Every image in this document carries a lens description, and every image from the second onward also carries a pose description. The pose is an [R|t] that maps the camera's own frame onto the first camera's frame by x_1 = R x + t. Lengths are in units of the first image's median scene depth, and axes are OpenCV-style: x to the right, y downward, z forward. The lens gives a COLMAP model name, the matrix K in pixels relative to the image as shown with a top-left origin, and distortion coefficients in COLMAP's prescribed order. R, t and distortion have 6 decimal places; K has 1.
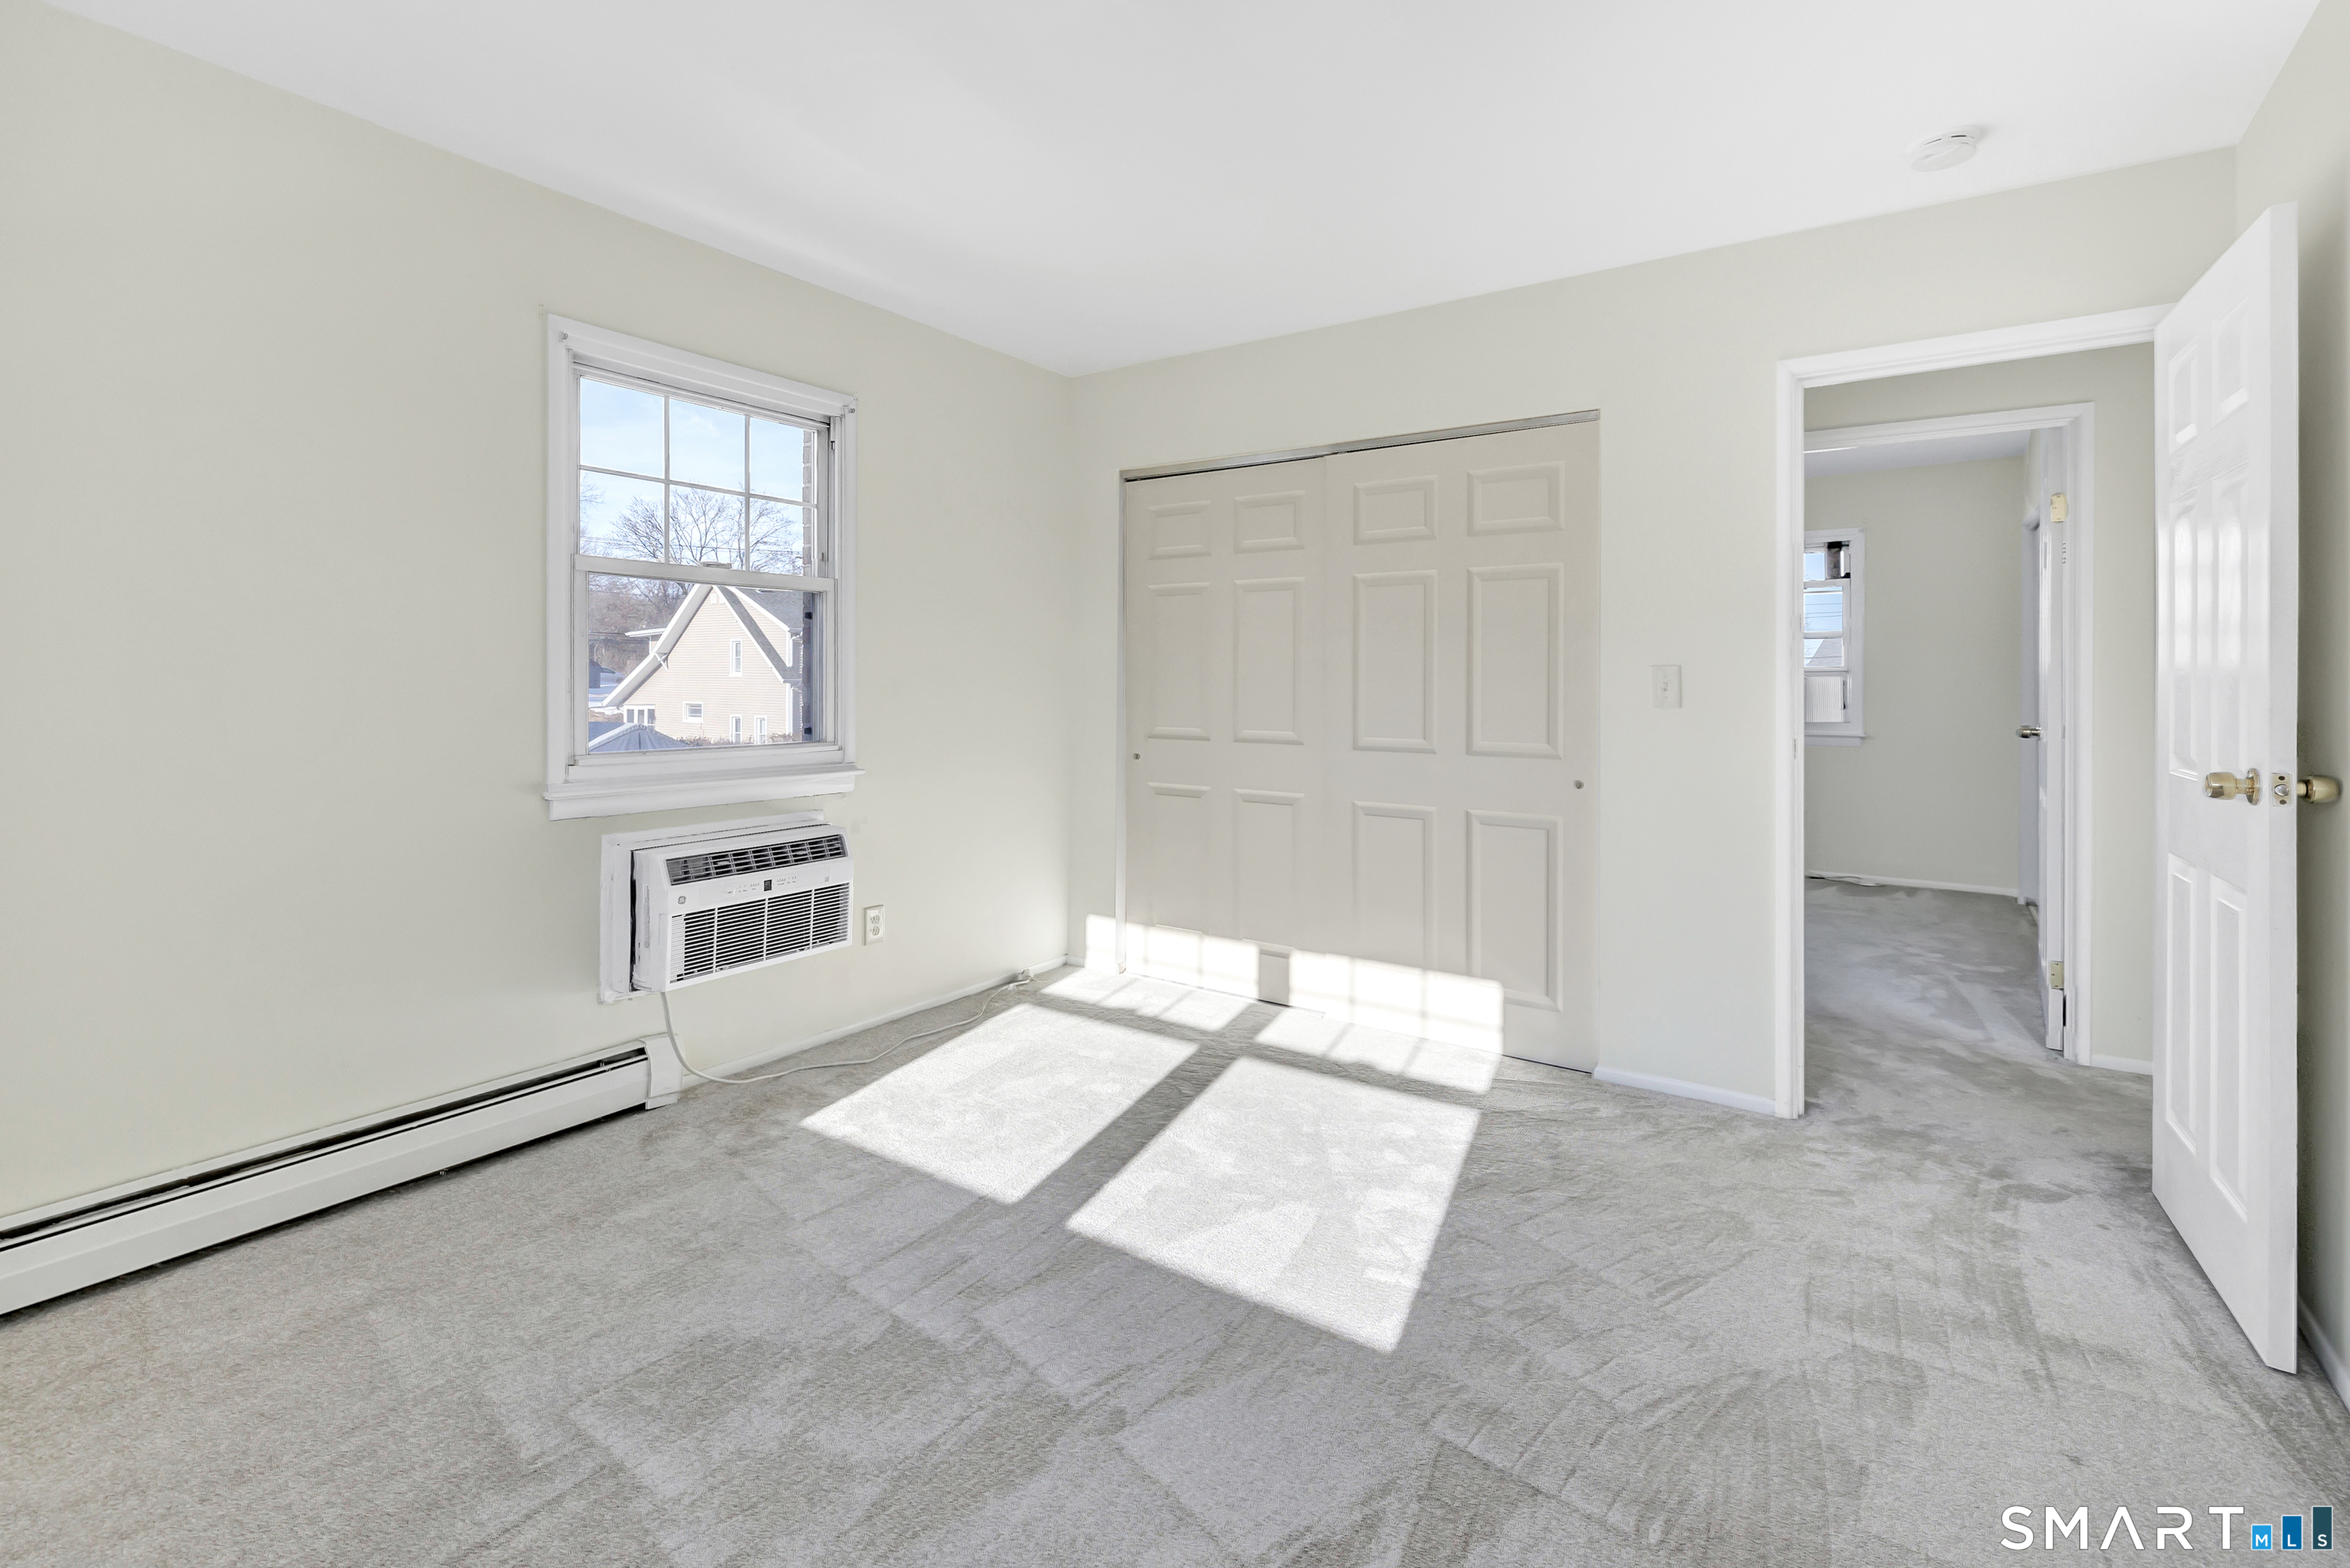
lens RADIAL K [[1074.6, 0, 1166.9], [0, 1074.6, 673.6], [0, 0, 1]] dist [-0.000604, -0.000177]
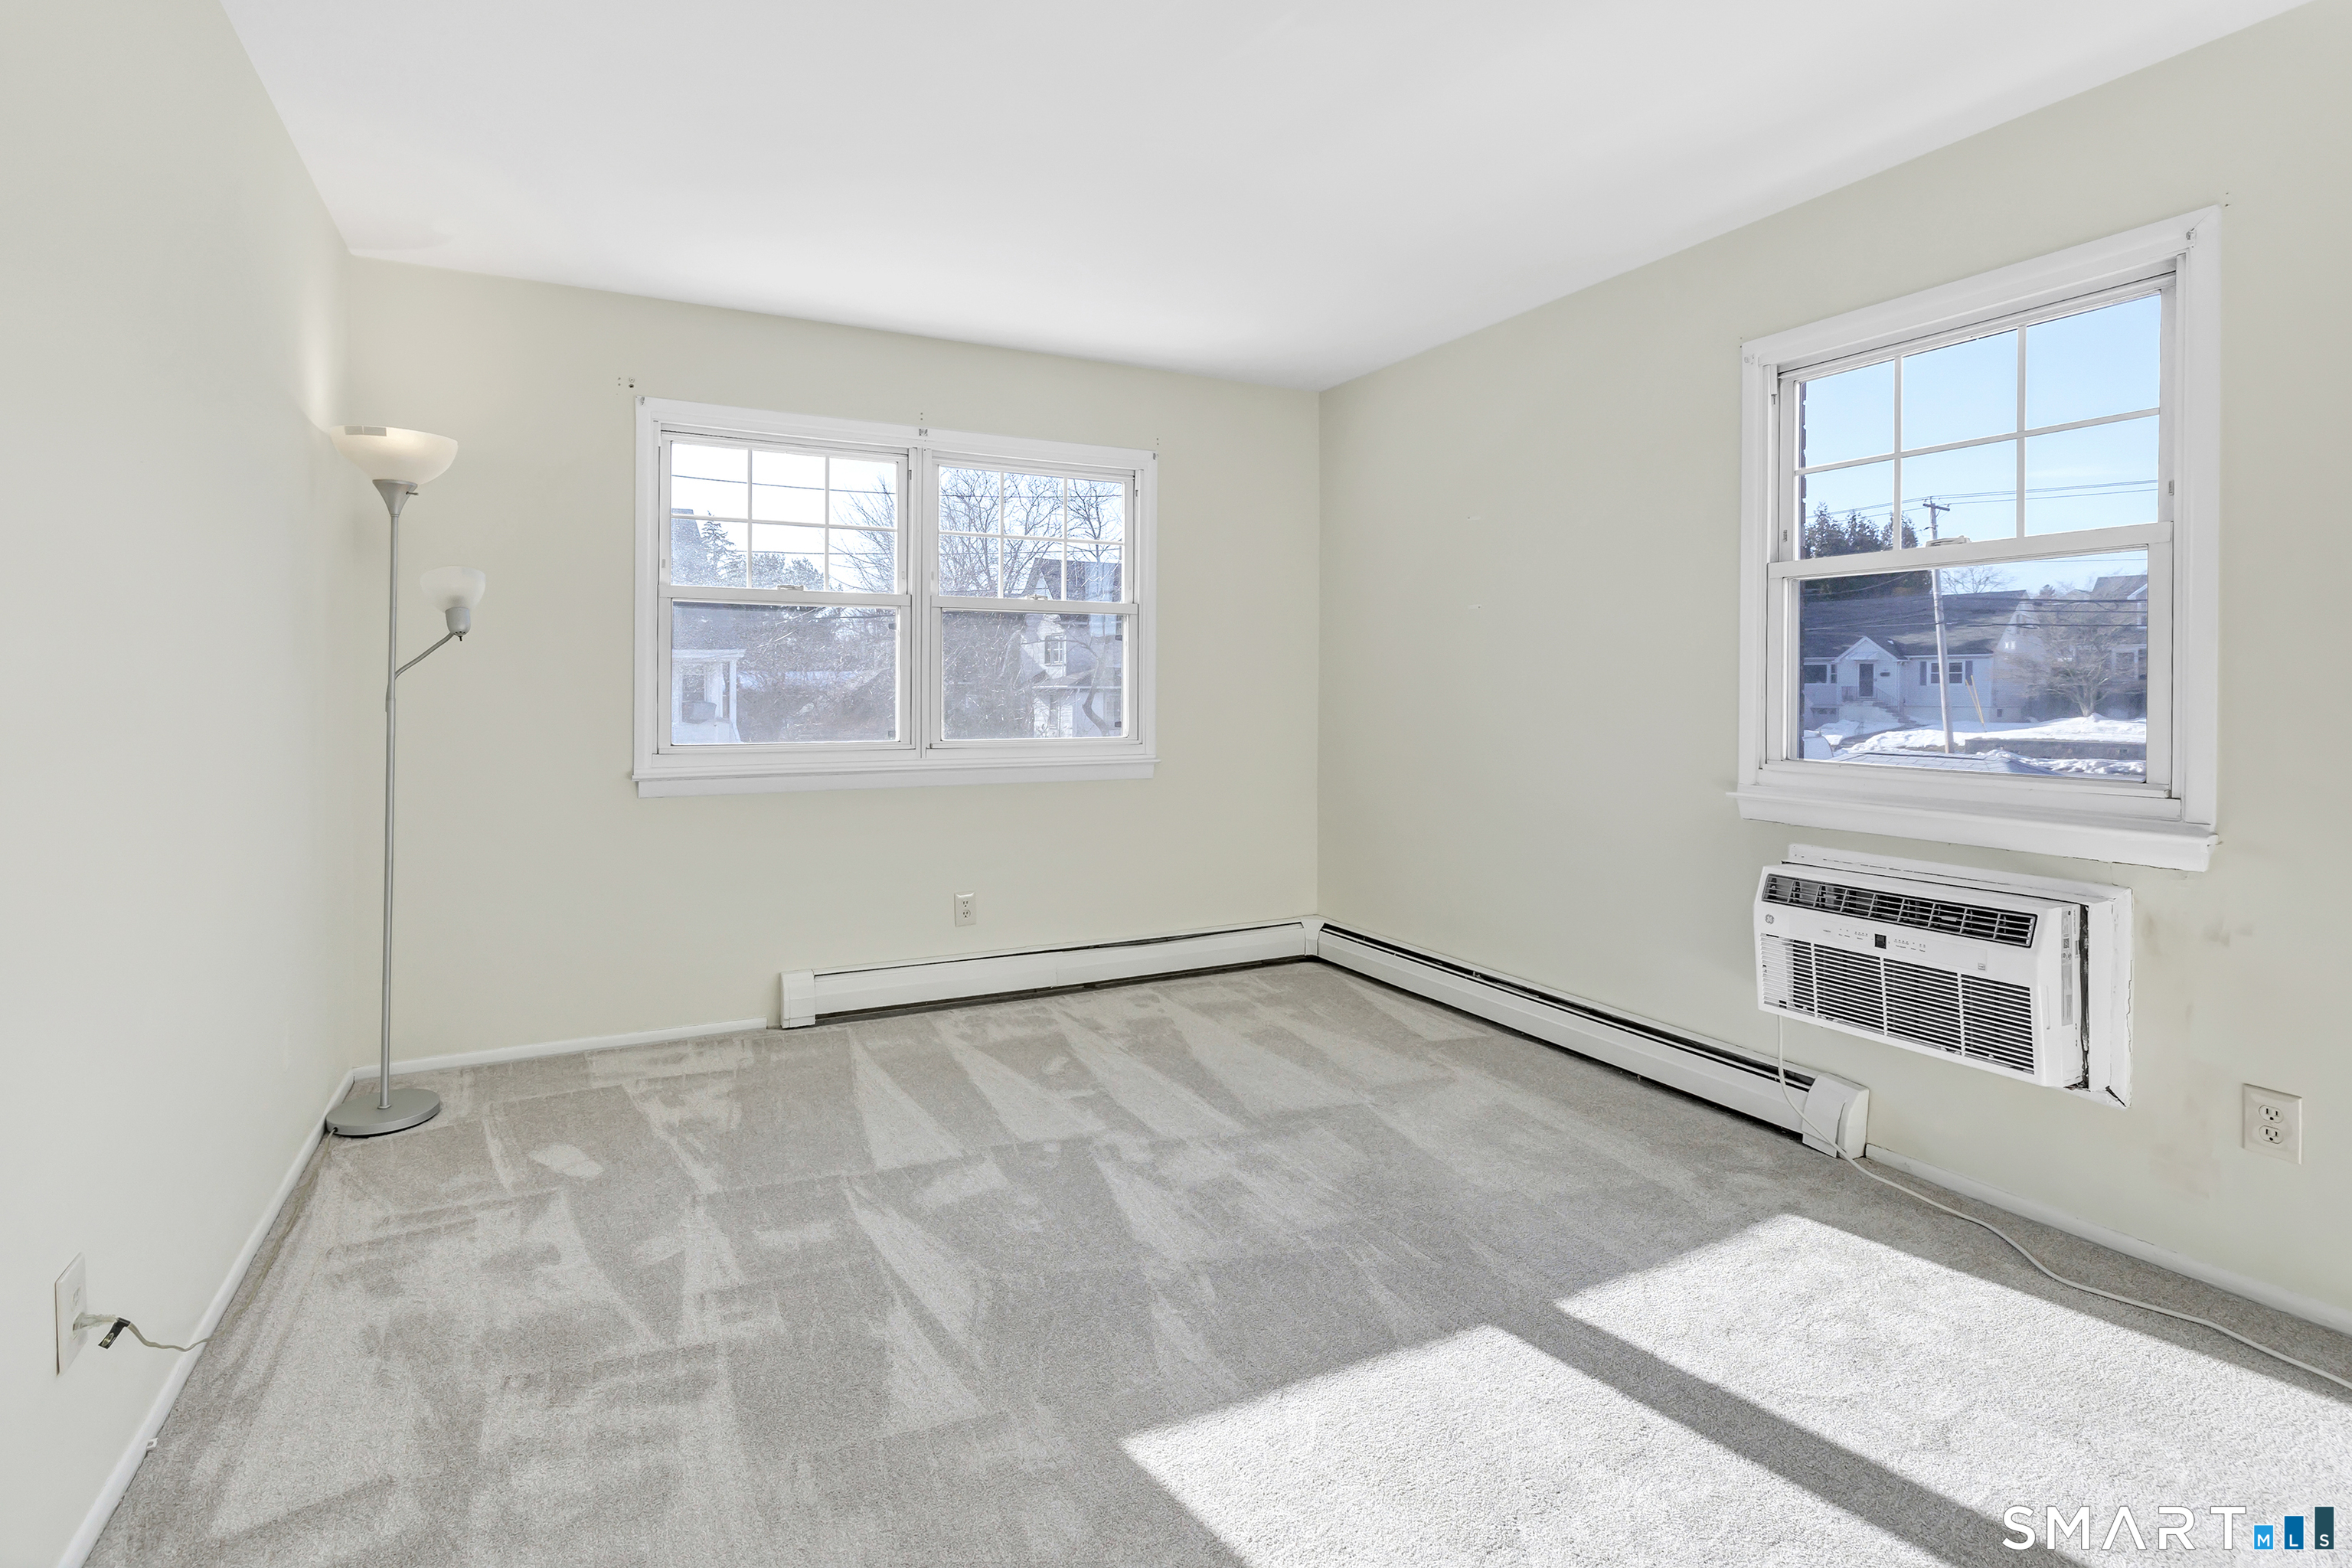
lens RADIAL K [[1177.1, 0, 1172.0], [0, 1177.1, 696.8], [0, 0, 1]] dist [-0.000110, -0.000087]
pose [[-0.468693, -0.001324, -0.883360, 0.657087], [-0.003243, 0.999995, 0.000222, 0.016658], [0.883355, 0.002969, -0.468695, 0.953075]]
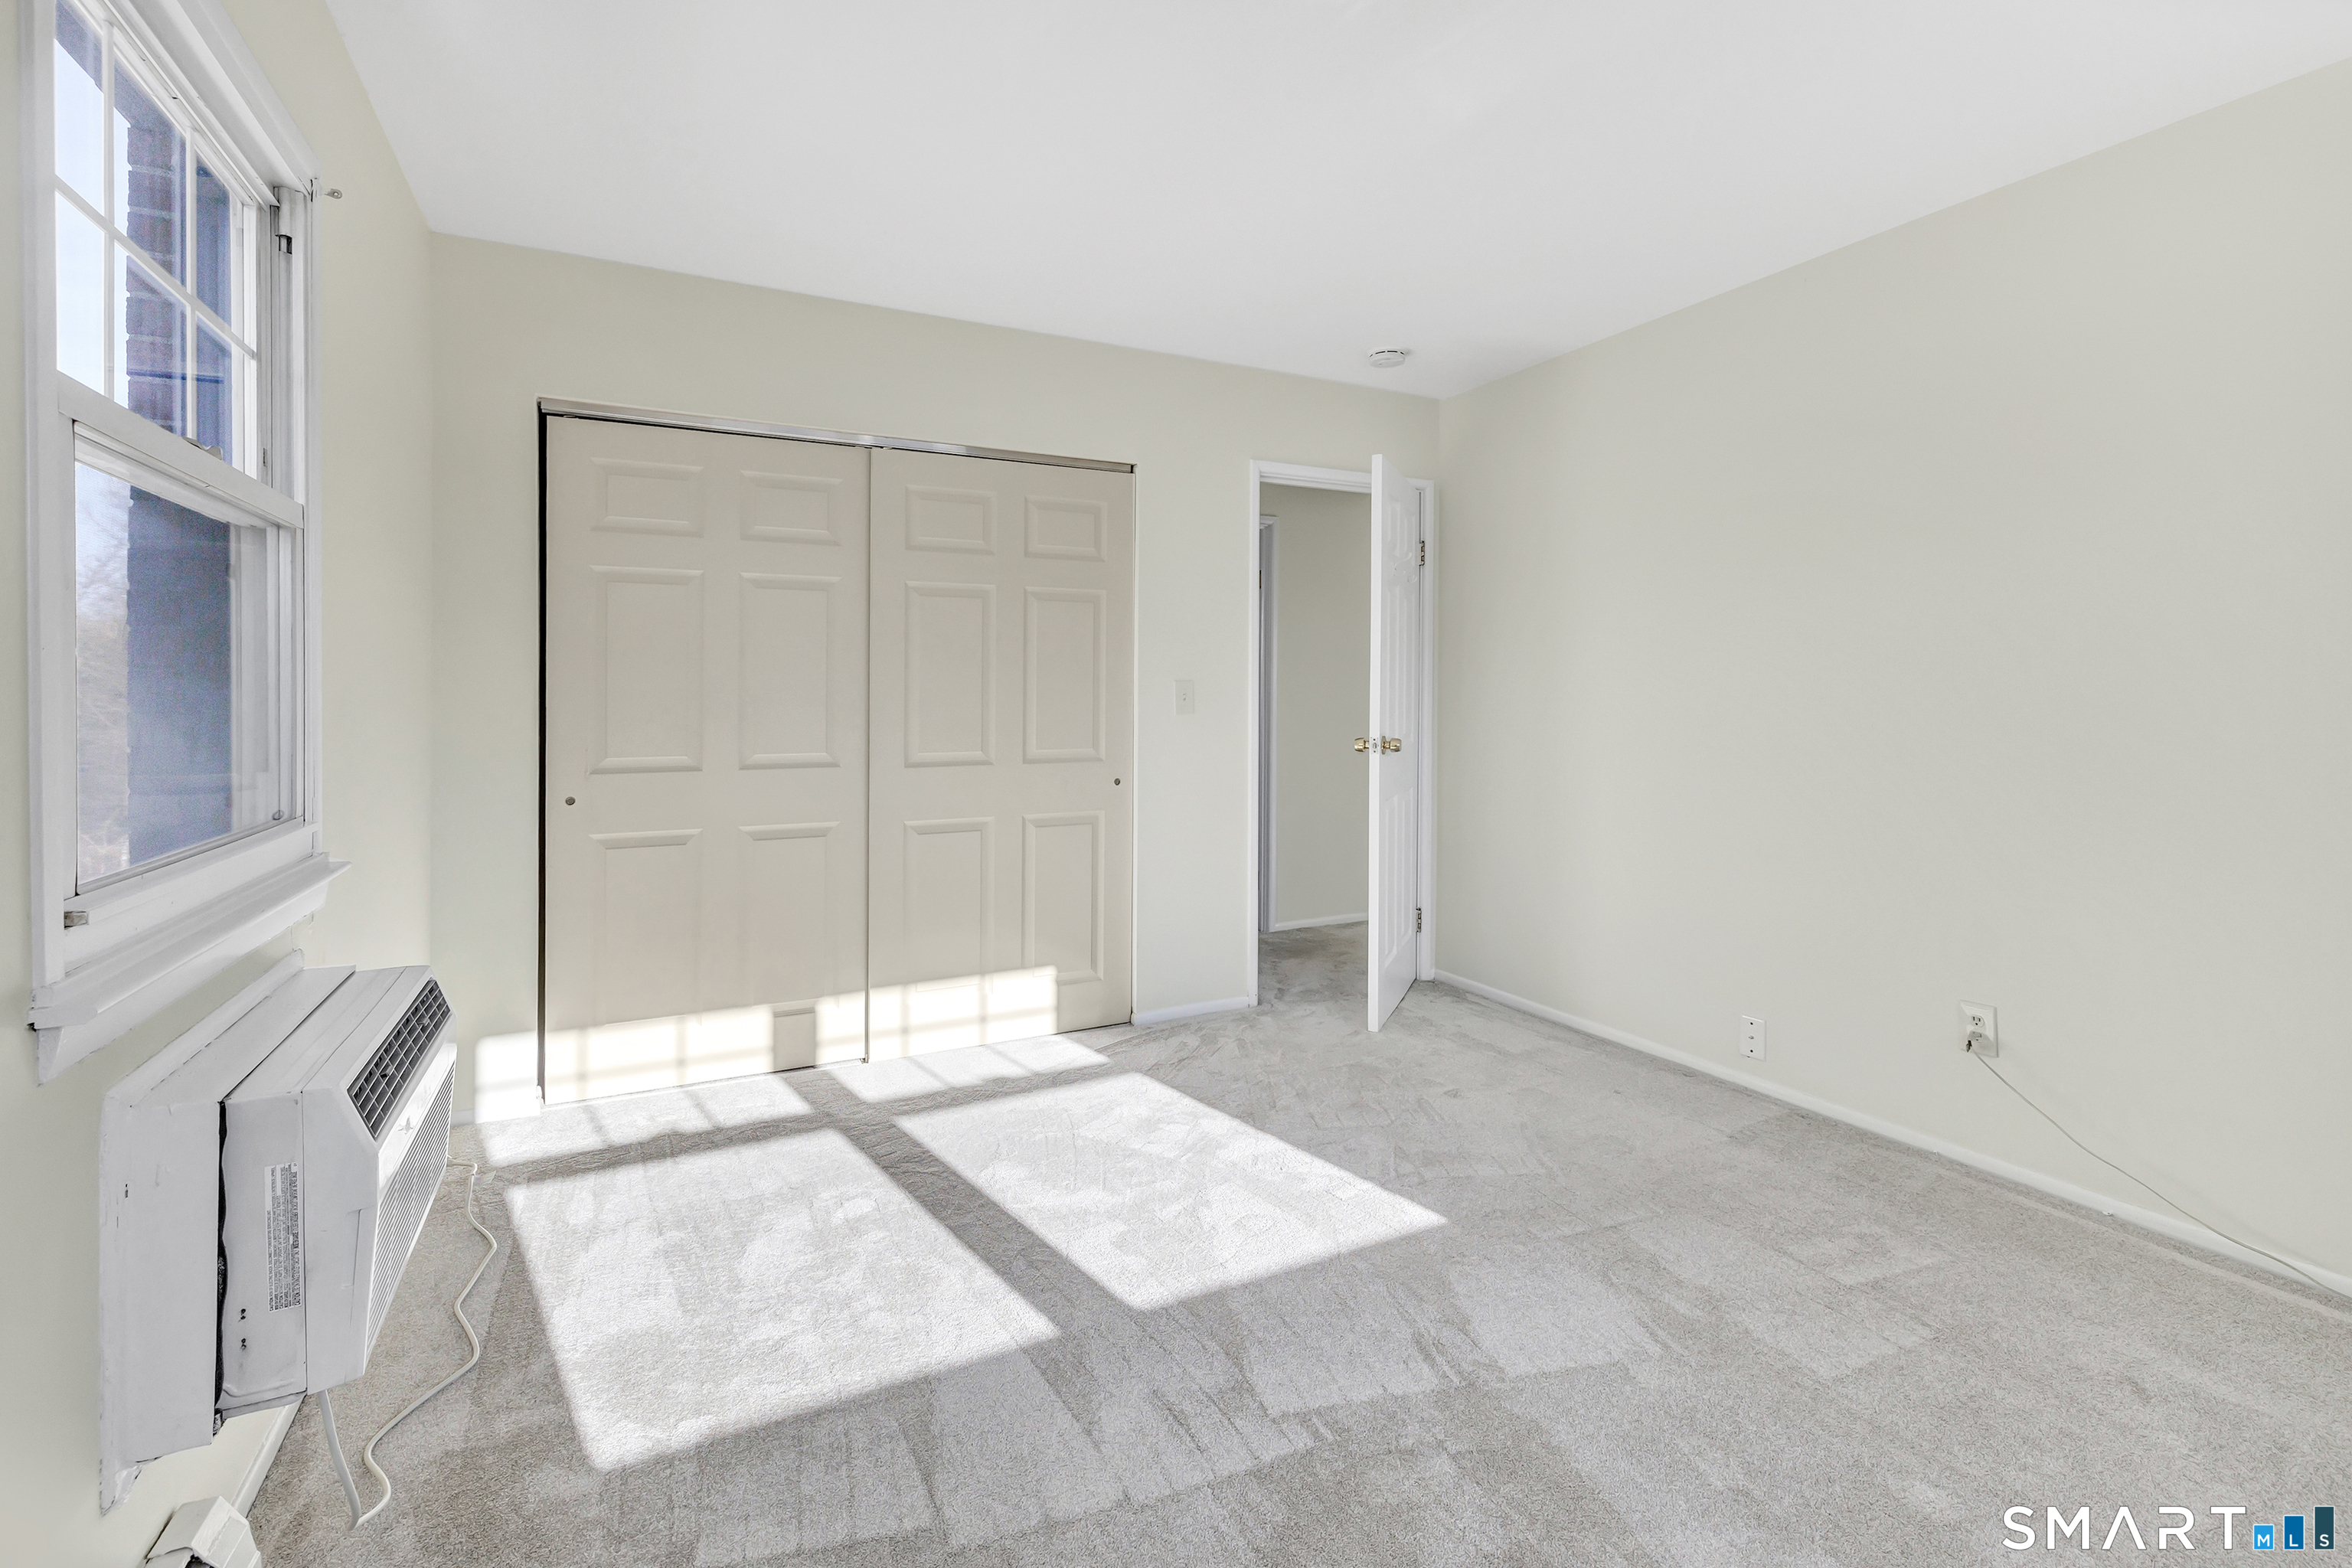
lens RADIAL K [[1041.0, 0, 1168.8], [0, 1041.0, 707.1], [0, 0, 1]] dist [-0.001302, -0.000244]
pose [[0.476642, -0.017360, 0.878926, -0.651247], [-0.001352, 0.999789, 0.020481, -0.001267], [-0.879096, -0.010950, 0.476518, 0.455368]]
